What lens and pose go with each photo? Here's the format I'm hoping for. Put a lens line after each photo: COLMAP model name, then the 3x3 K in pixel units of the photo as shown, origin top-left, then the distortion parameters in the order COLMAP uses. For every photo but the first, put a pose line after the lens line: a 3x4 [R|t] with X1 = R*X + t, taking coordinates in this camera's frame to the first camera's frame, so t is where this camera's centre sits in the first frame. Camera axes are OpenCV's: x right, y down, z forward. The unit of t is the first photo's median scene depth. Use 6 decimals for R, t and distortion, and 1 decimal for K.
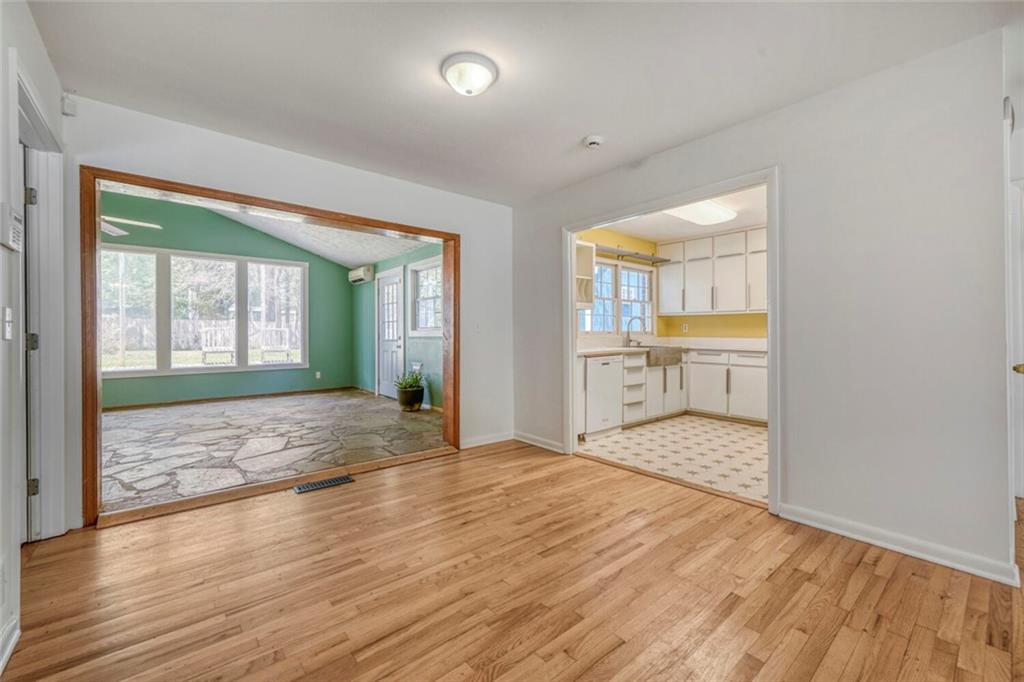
lens RADIAL K [[420.7, 0, 506.5], [0, 420.7, 331.9], [0, 0, 1]] dist [-0.001223, -0.000006]
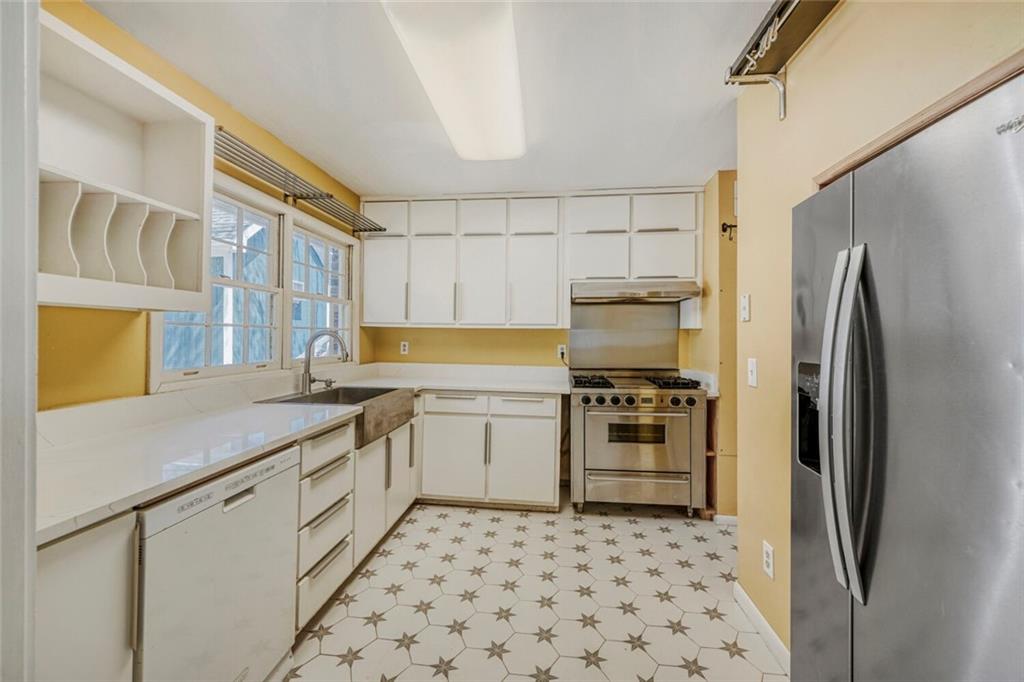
lens RADIAL K [[415.7, 0, 512.9], [0, 415.7, 336.1], [0, 0, 1]] dist [0.000018, 0.000263]
pose [[0.718263, 0.008528, 0.695720, 0.134686], [-0.013353, 0.999910, 0.001529, -0.033230], [-0.695644, -0.010388, 0.718312, 0.520029]]
